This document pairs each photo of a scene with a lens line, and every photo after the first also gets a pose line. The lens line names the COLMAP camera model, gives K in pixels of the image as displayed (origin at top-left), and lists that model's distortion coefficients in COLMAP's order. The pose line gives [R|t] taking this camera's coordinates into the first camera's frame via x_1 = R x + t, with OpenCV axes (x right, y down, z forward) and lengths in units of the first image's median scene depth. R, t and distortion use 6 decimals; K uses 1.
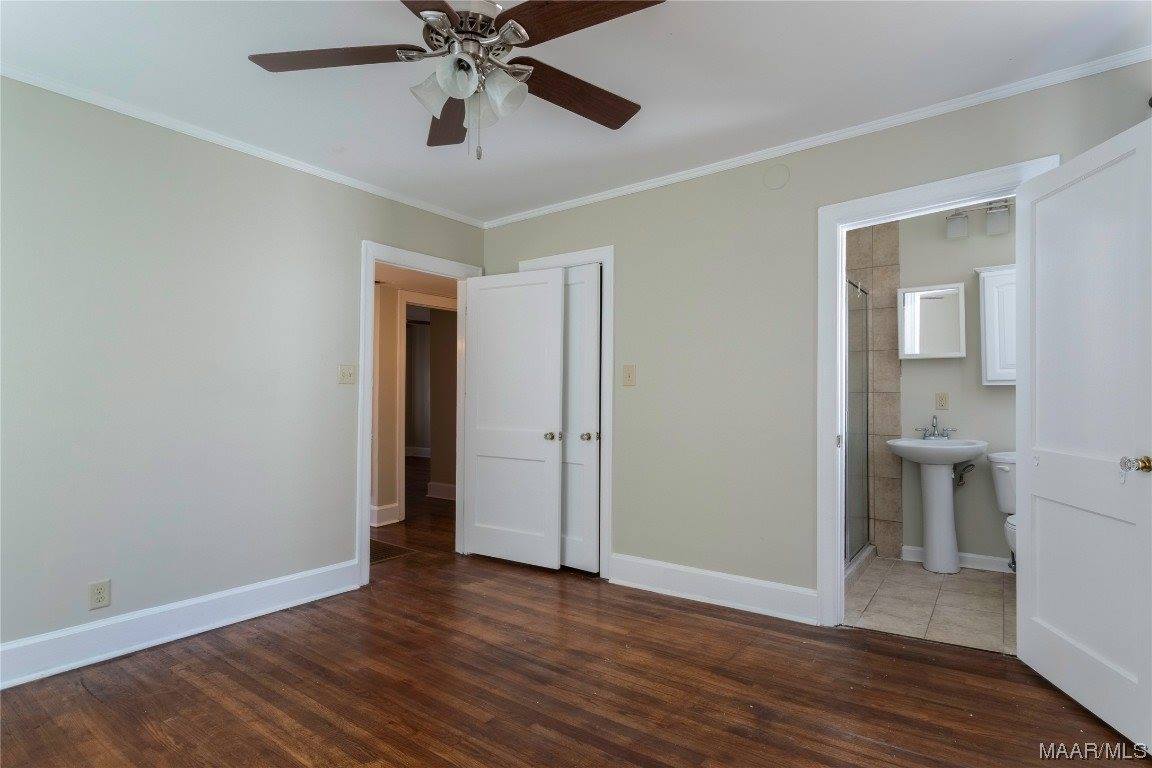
lens RADIAL K [[576.1, 0, 575.8], [0, 576.1, 379.5], [0, 0, 1]] dist [-0.002675, 0.000050]
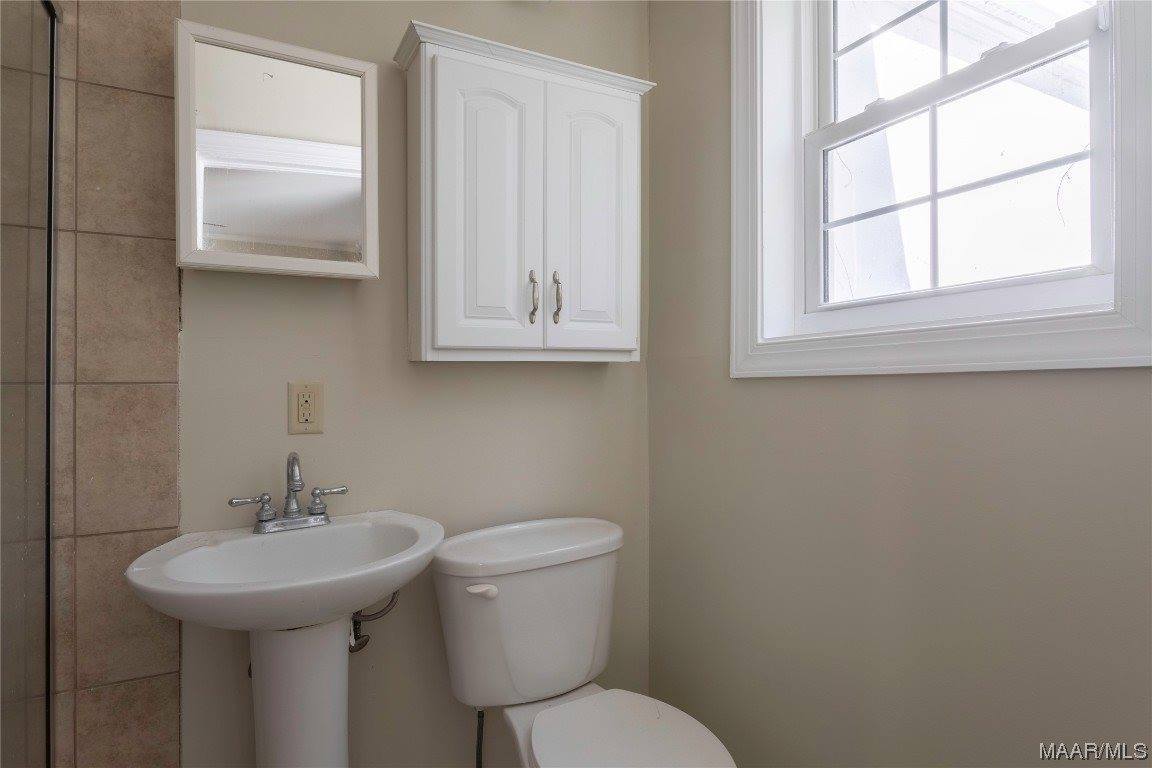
lens RADIAL K [[592.0, 0, 580.8], [0, 592.0, 380.1], [0, 0, 1]] dist [-0.012409, 0.002141]
pose [[0.411696, 0.006716, 0.911296, 0.370529], [-0.009926, 0.999947, -0.002885, 0.019959], [-0.911267, -0.007858, 0.411741, 0.682587]]
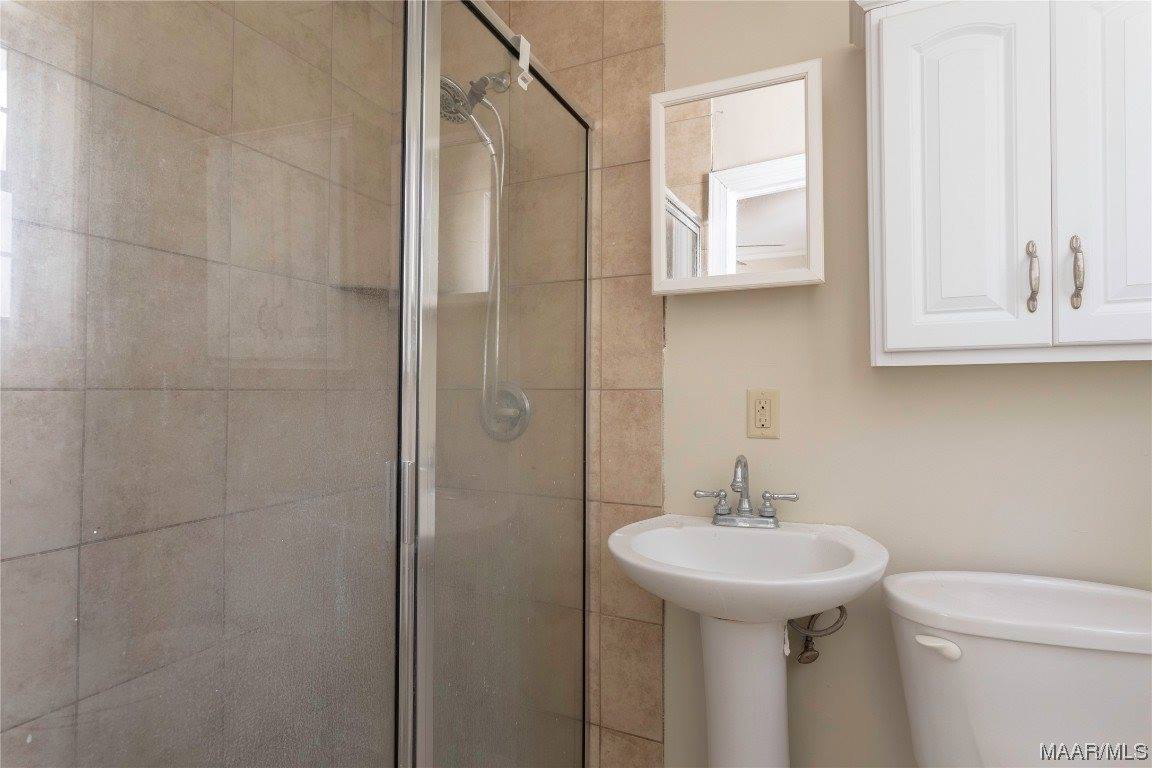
lens RADIAL K [[592.0, 0, 577.1], [0, 592.0, 382.4], [0, 0, 1]] dist [-0.012409, 0.002141]
pose [[0.974468, 0.006170, 0.224441, 0.425870], [-0.007183, 0.999967, 0.003699, 0.017125], [-0.224411, -0.005216, 0.974481, 0.644321]]
